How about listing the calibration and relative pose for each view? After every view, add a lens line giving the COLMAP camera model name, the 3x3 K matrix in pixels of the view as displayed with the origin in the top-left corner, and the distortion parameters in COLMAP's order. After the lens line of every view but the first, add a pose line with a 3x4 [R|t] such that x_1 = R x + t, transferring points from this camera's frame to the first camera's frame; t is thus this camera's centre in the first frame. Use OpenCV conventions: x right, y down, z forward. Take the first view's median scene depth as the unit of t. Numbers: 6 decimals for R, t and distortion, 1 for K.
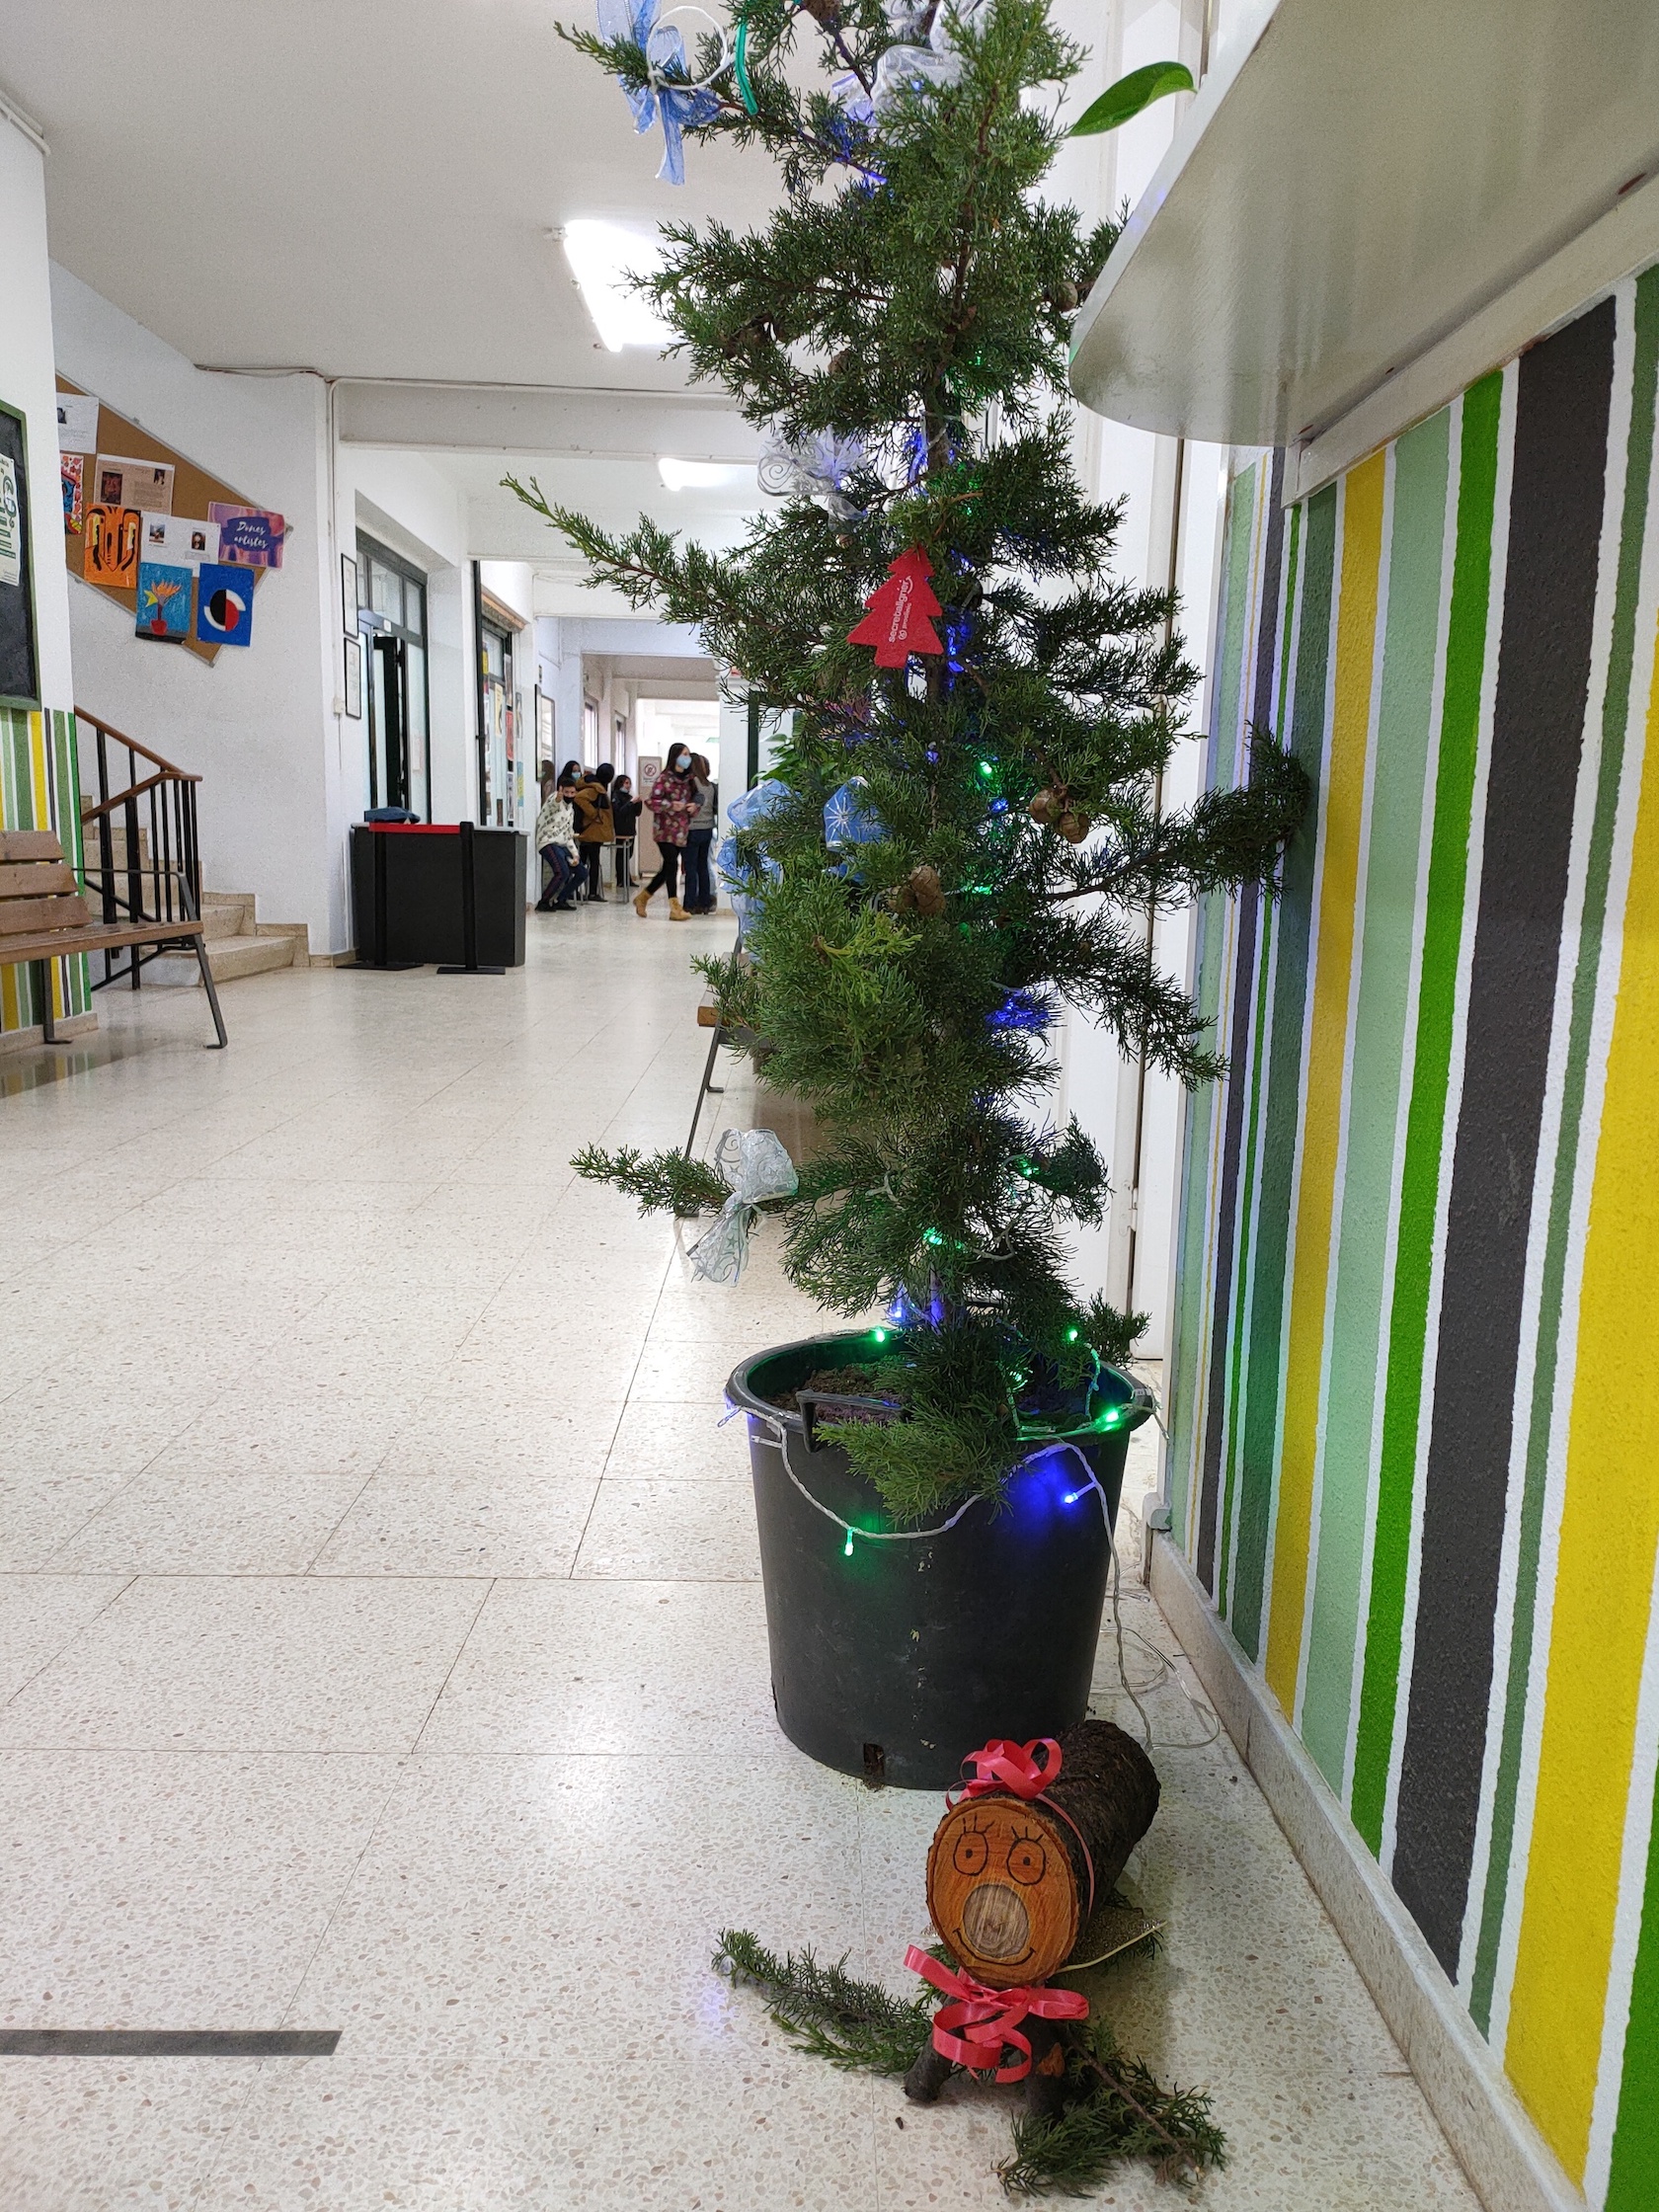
lens RADIAL K [[1639.4, 0, 823.7], [0, 1639.4, 1114.8], [0, 0, 1]] dist [0.110739, -0.124228]
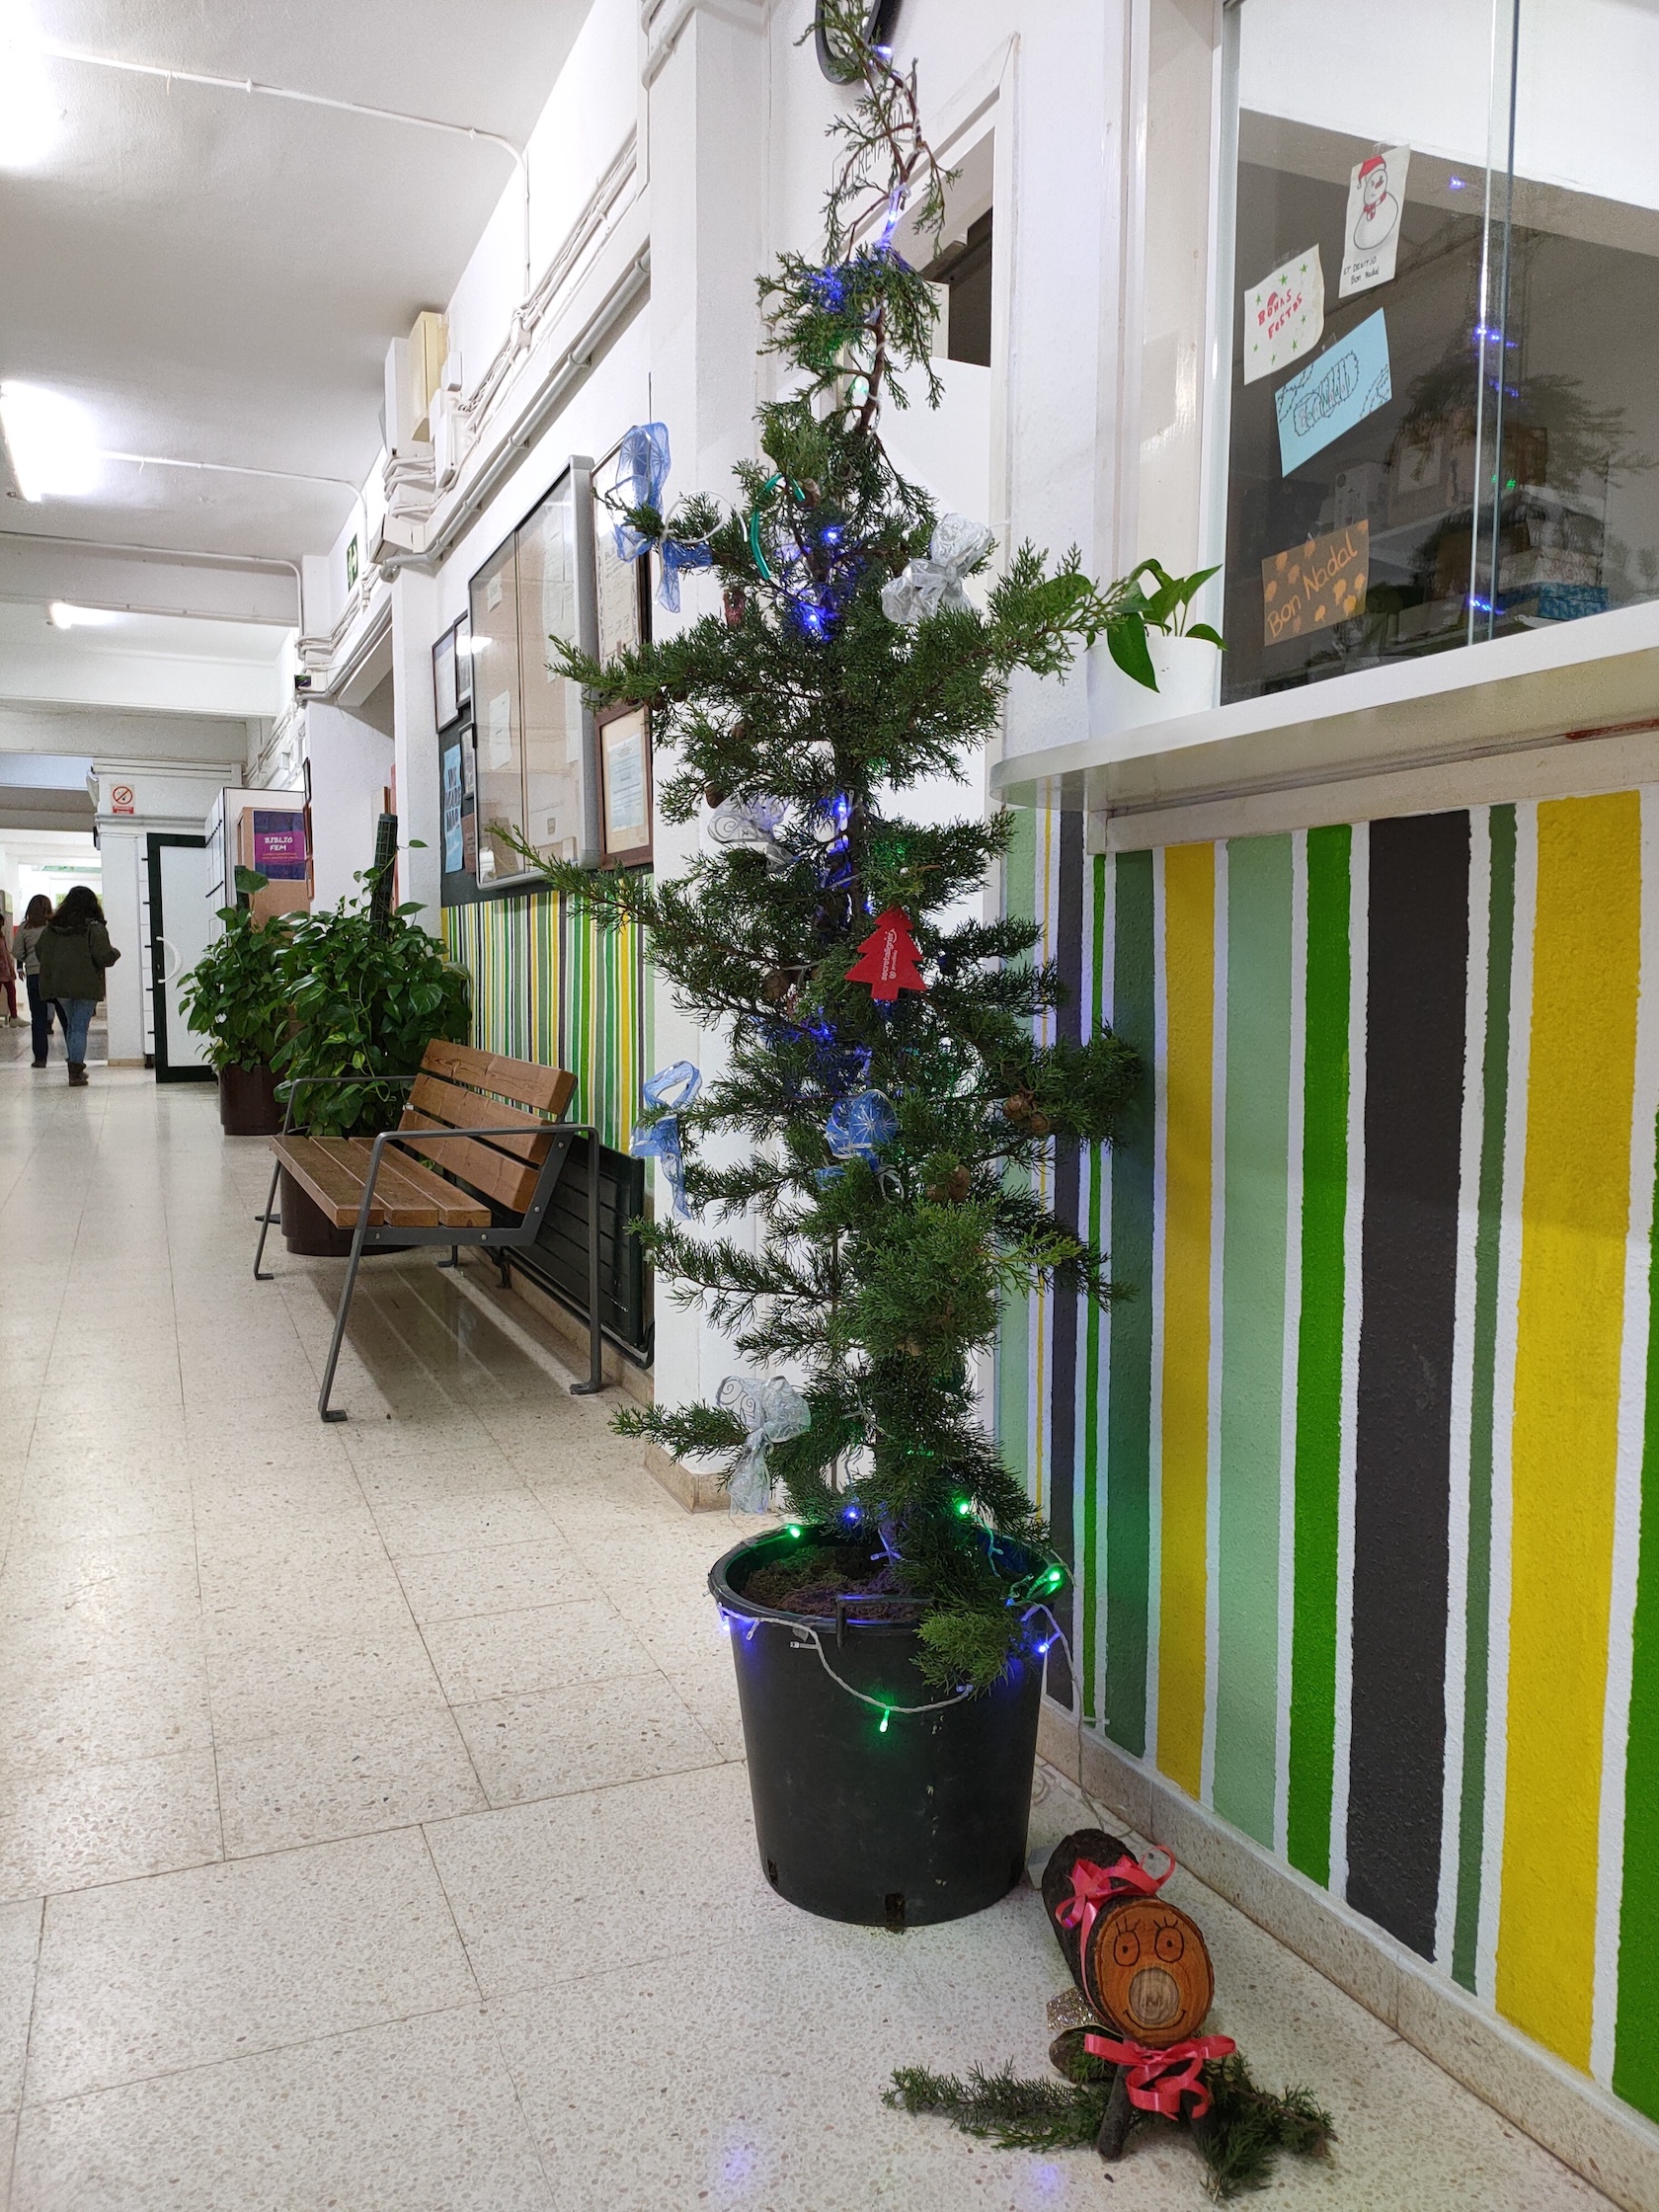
lens RADIAL K [[1645.4, 0, 819.6], [0, 1645.4, 1109.3], [0, 0, 1]] dist [0.108464, -0.121790]
pose [[0.928537, -0.053386, 0.367381, -0.441482], [0.080354, 0.995048, -0.058496, -0.111057], [-0.362439, 0.083837, 0.928229, -0.131136]]
